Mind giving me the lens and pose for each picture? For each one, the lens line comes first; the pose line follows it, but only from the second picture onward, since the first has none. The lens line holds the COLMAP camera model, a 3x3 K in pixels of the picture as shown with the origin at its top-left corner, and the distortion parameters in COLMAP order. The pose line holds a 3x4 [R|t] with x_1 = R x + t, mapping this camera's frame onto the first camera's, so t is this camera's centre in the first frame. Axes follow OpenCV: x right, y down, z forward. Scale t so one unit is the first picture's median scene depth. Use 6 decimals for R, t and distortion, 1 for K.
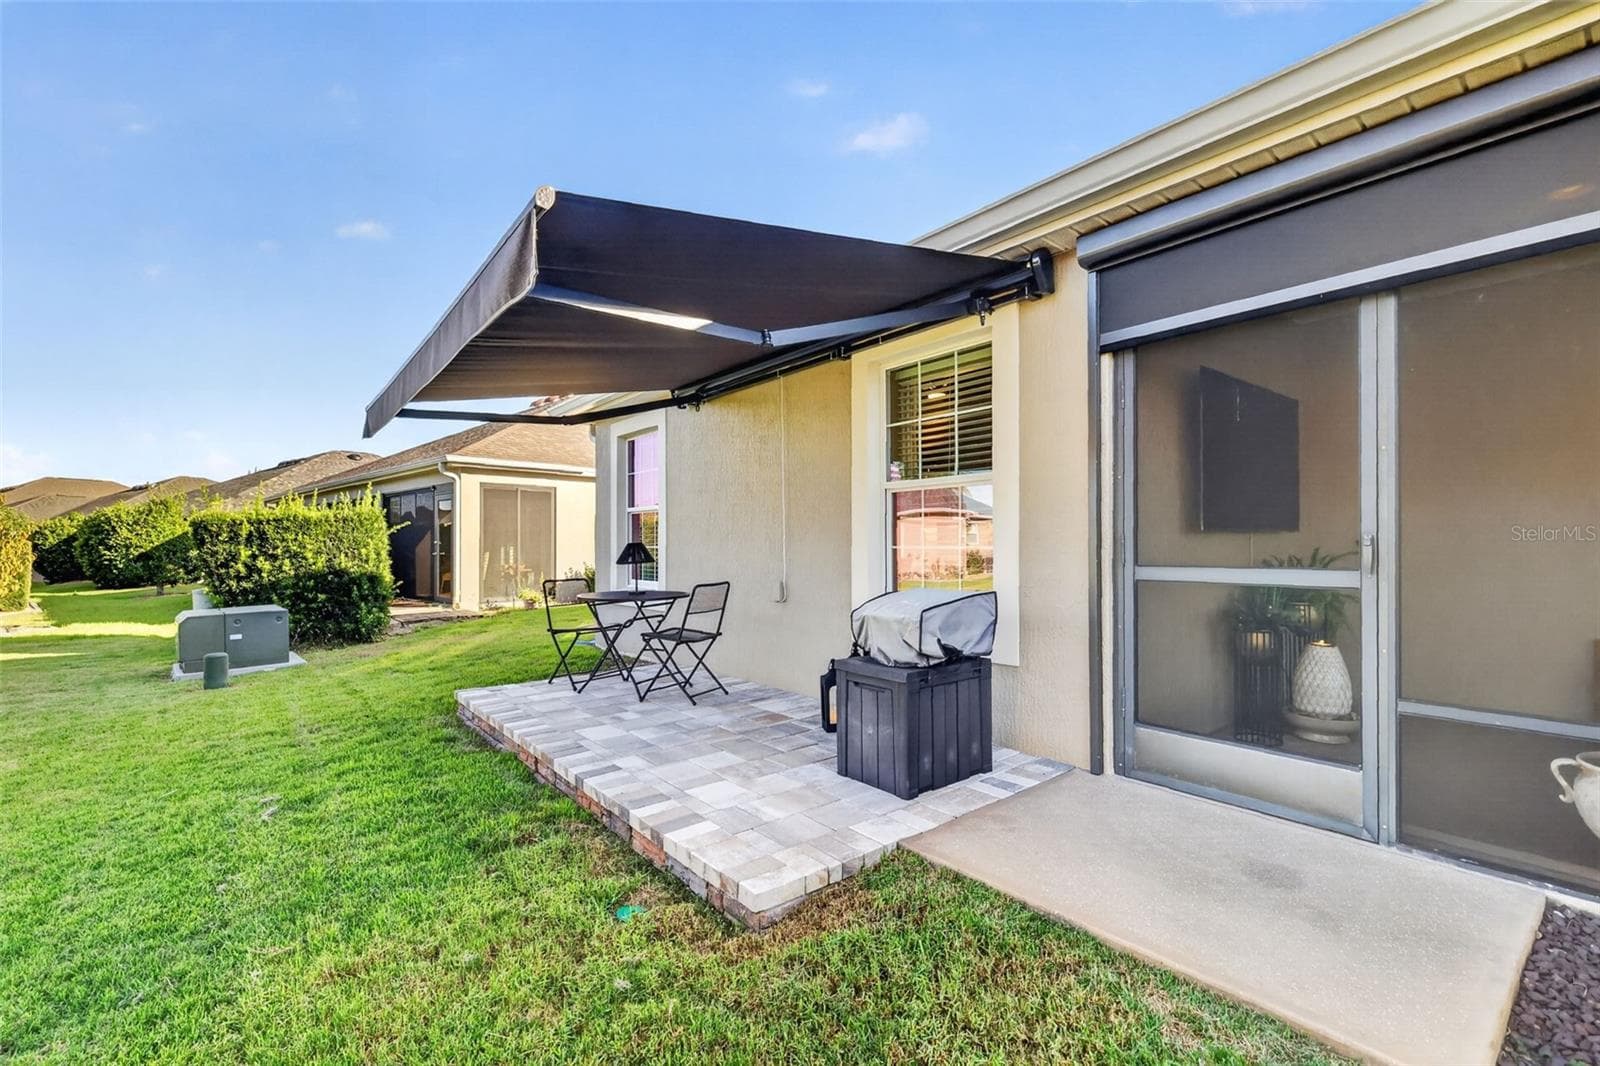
lens RADIAL K [[705.1, 0, 800.9], [0, 705.1, 532.4], [0, 0, 1]] dist [0.009880, -0.000201]
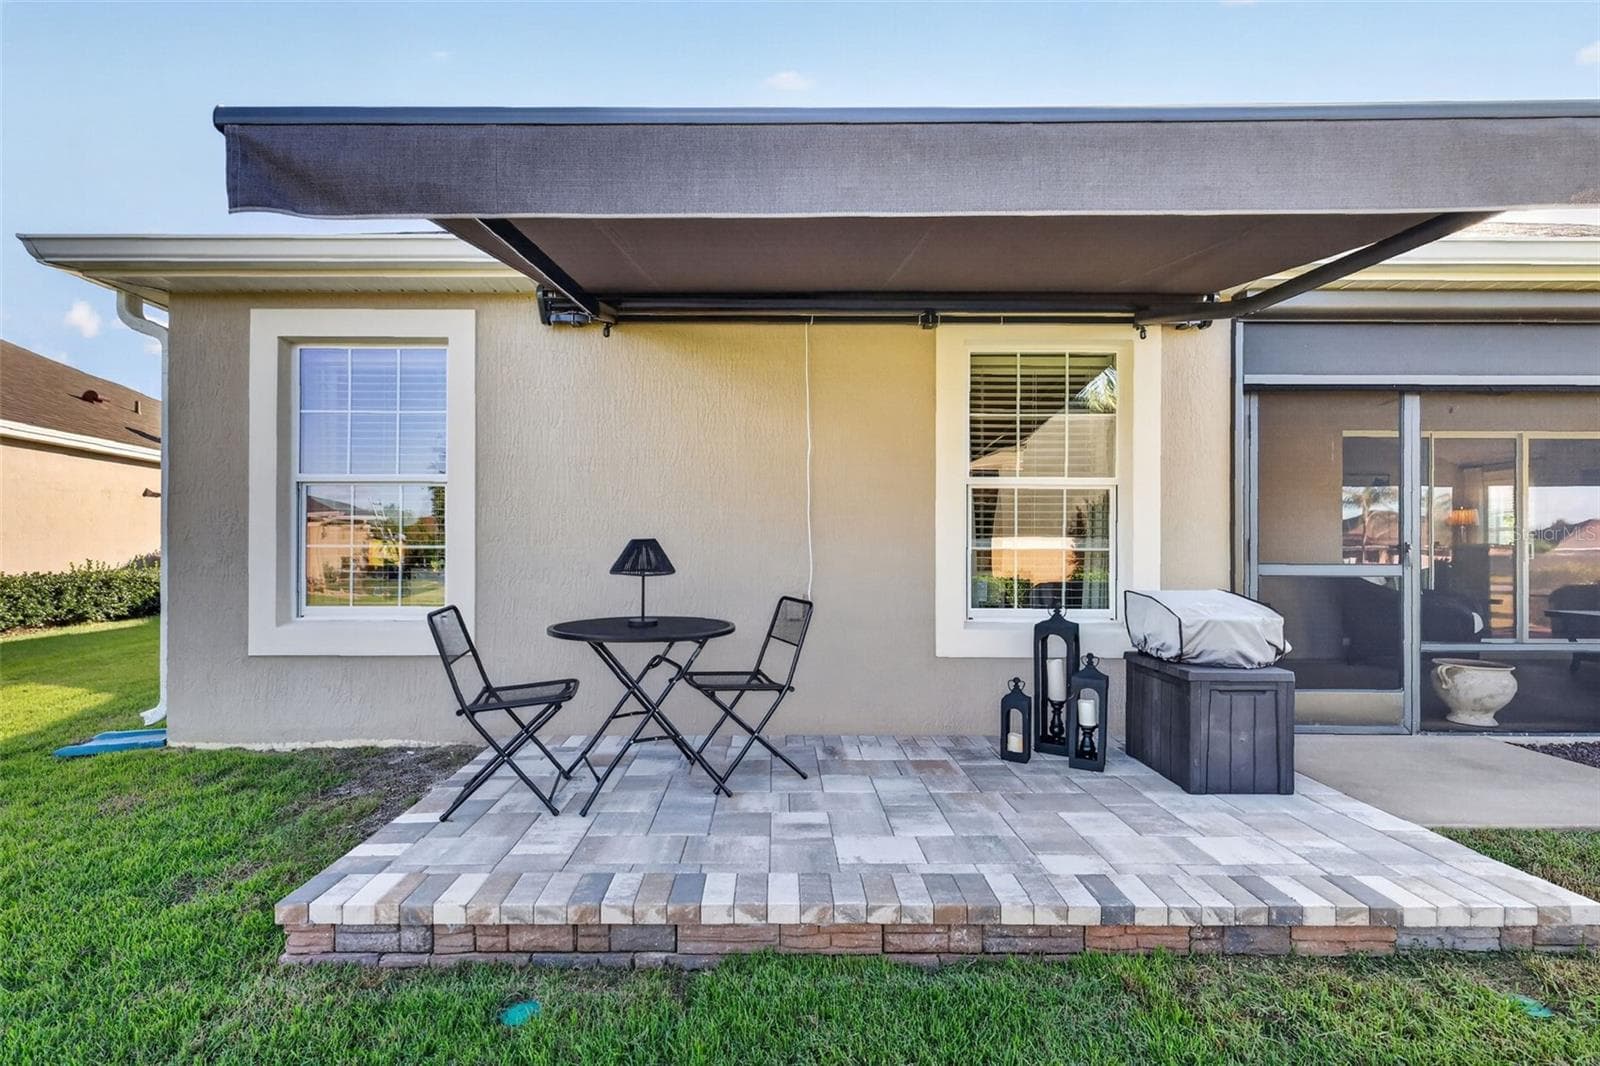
lens RADIAL K [[705.1, 0, 796.1], [0, 705.1, 550.2], [0, 0, 1]] dist [0.009880, -0.000201]
pose [[0.618499, 0.005446, 0.785767, -0.827909], [-0.015556, 0.999865, 0.005315, 0.023549], [-0.785632, -0.015511, 0.618500, 0.702227]]
